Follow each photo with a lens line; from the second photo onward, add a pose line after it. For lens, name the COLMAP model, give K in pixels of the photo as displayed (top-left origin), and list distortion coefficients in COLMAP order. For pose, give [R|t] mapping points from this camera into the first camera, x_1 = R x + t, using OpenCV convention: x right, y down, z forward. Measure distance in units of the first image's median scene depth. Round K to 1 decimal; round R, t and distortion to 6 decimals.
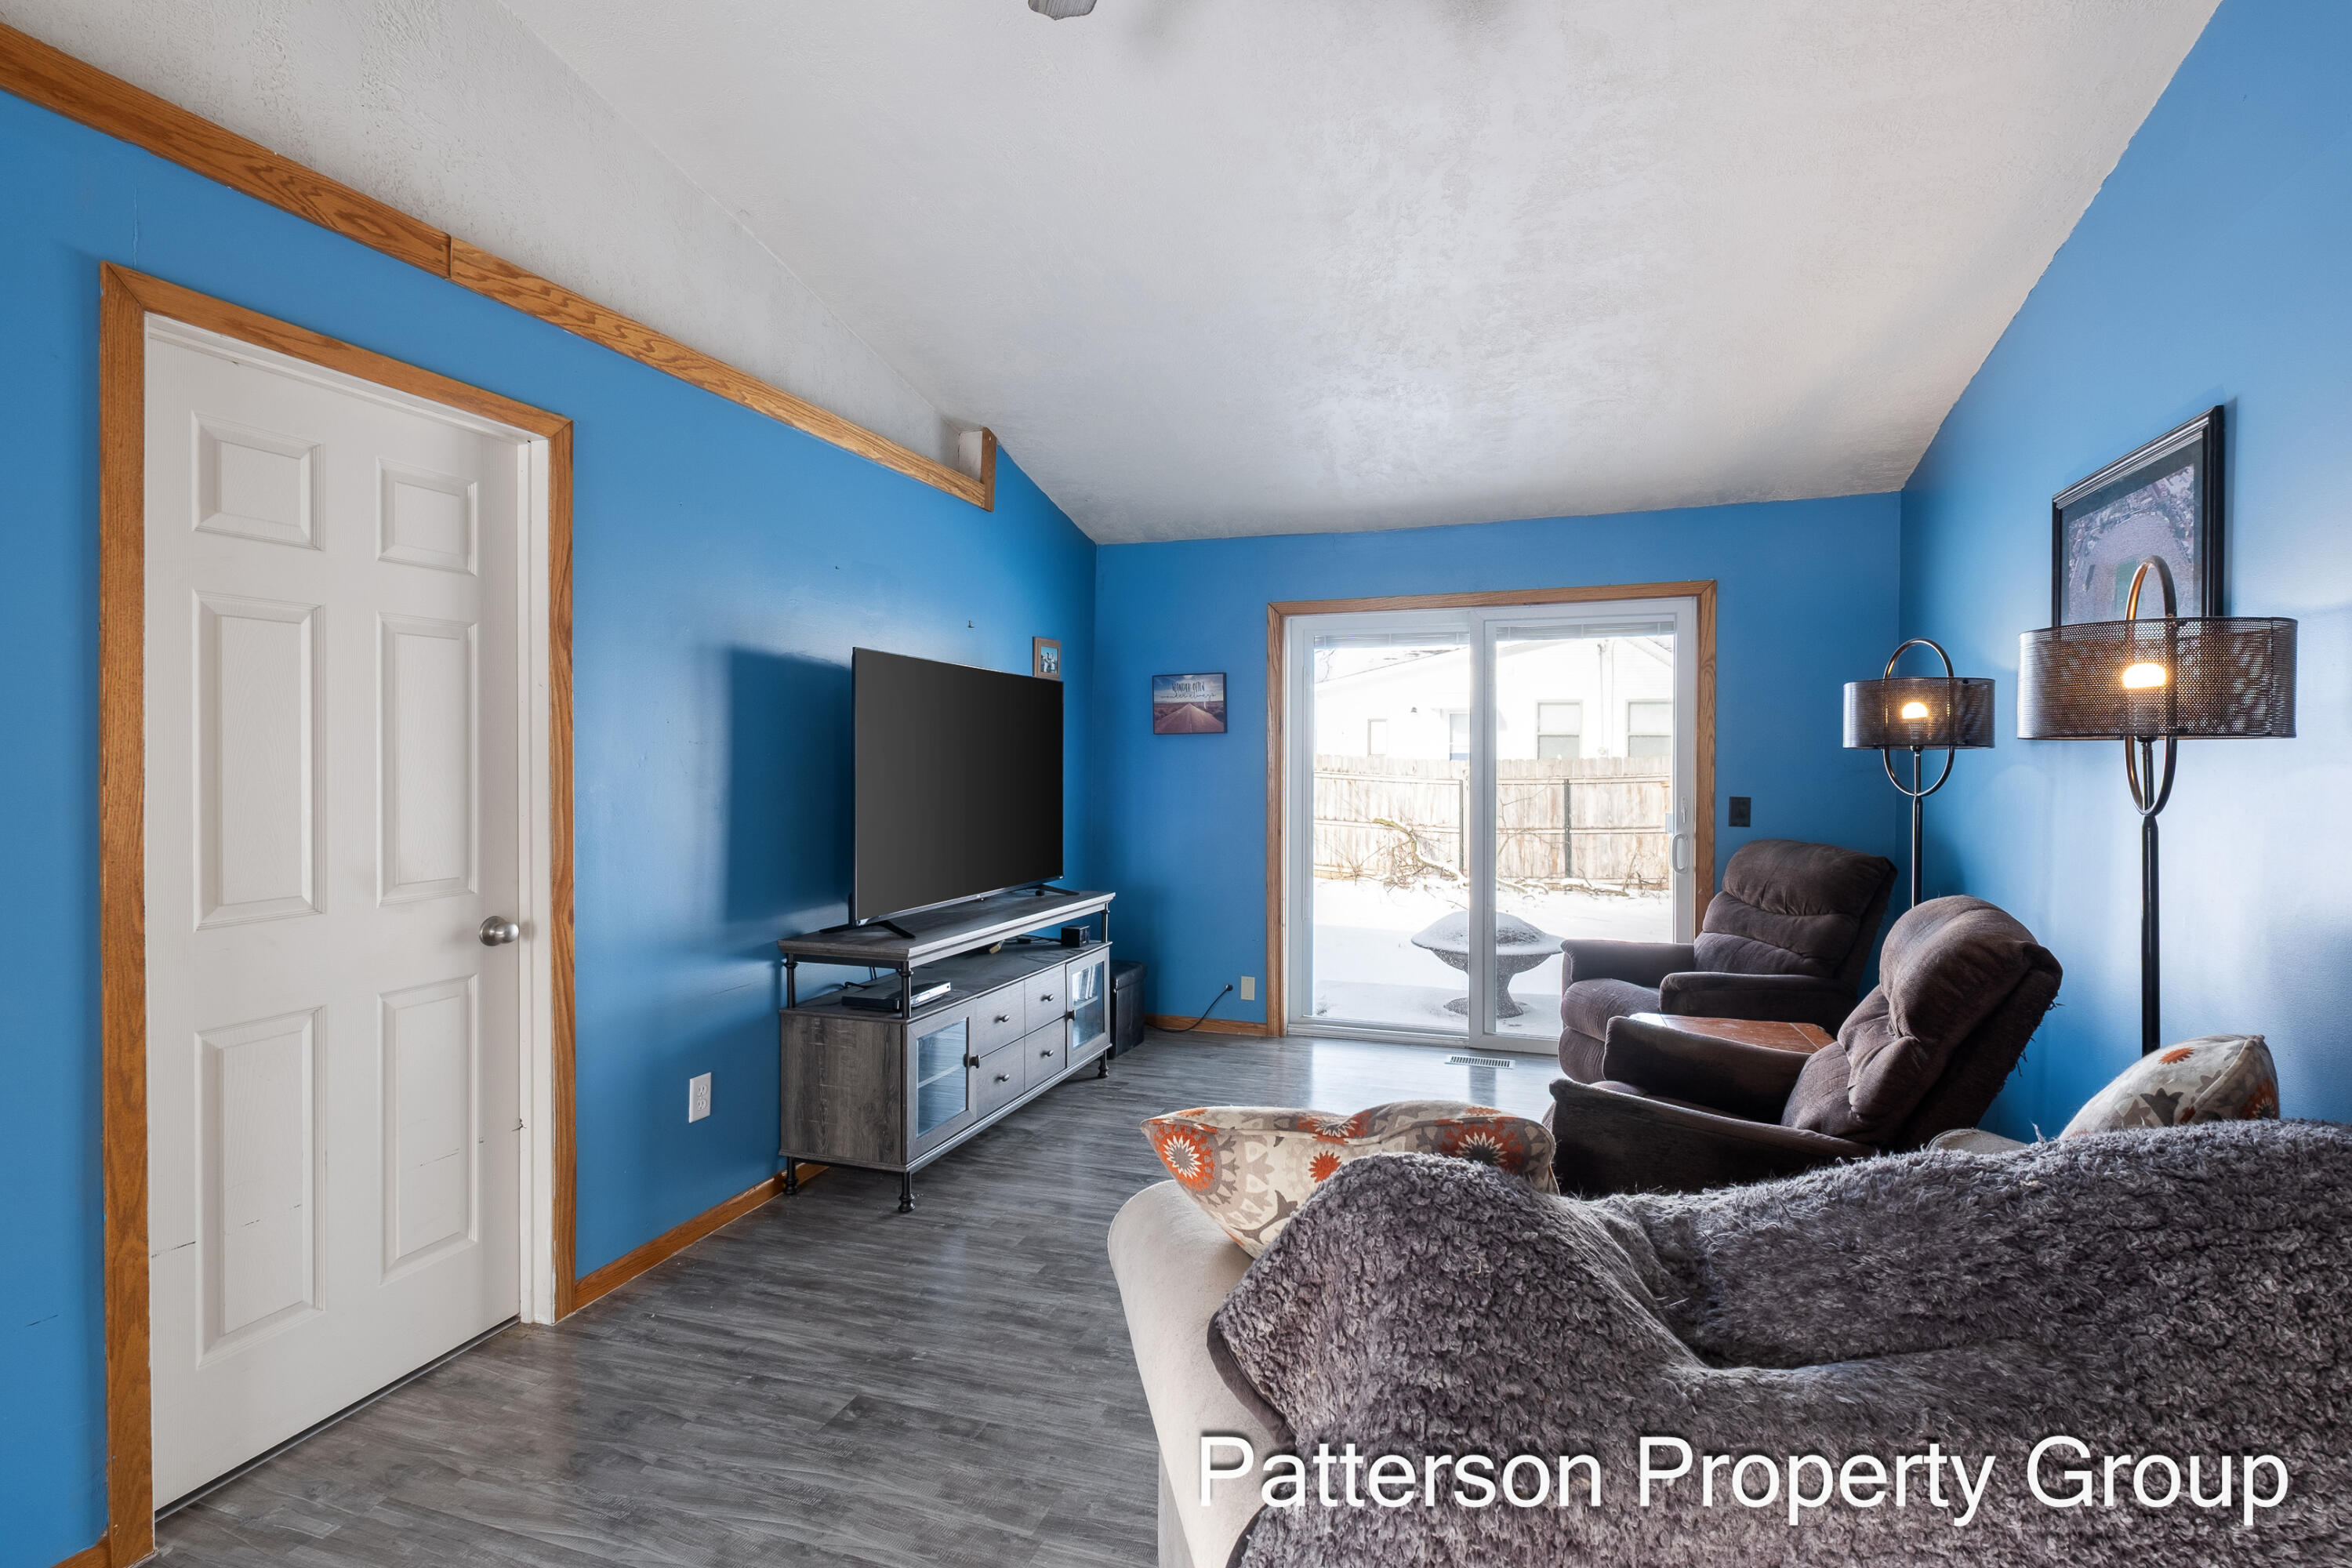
lens RADIAL K [[1102.6, 0, 1180.5], [0, 1102.6, 768.7], [0, 0, 1]] dist [0.000661, -0.000511]
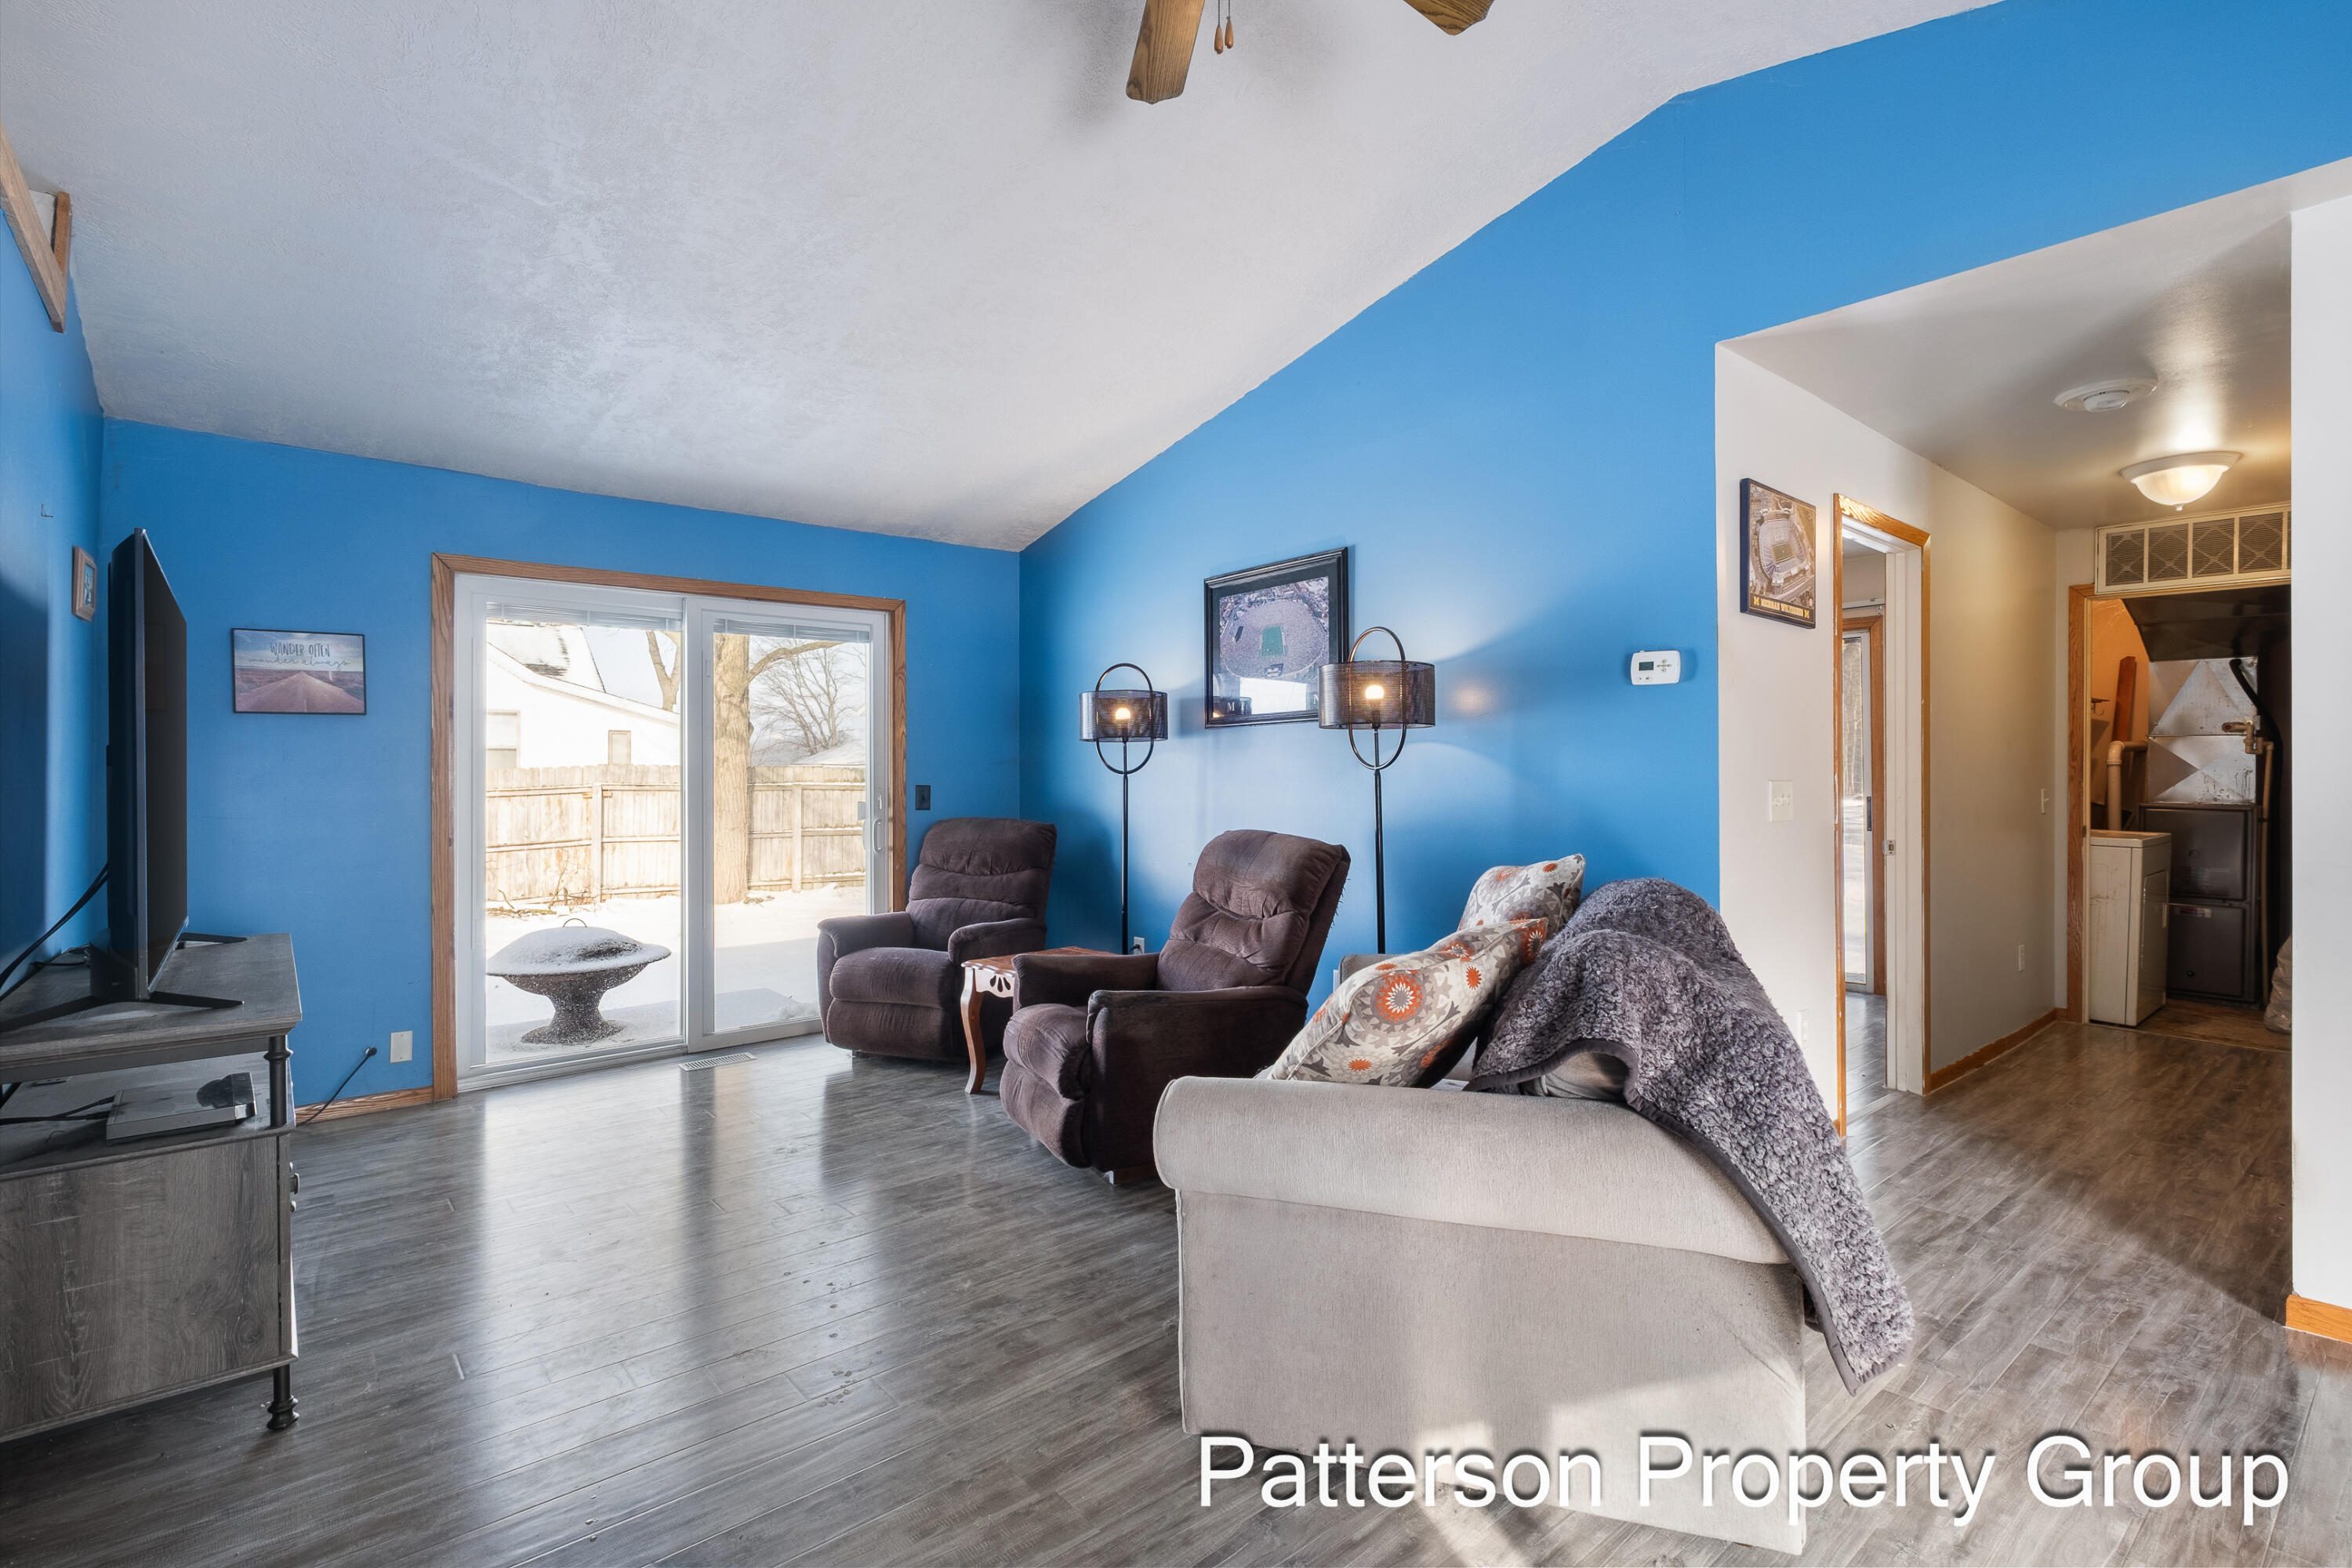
lens RADIAL K [[1093.1, 0, 1176.0], [0, 1093.1, 784.0], [0, 0, 1]] dist [0.003974, -0.000168]
pose [[0.514137, -0.011311, 0.857633, -0.381722], [0.015311, 0.999875, 0.004008, 0.024784], [-0.857571, 0.011070, 0.514246, 0.163753]]
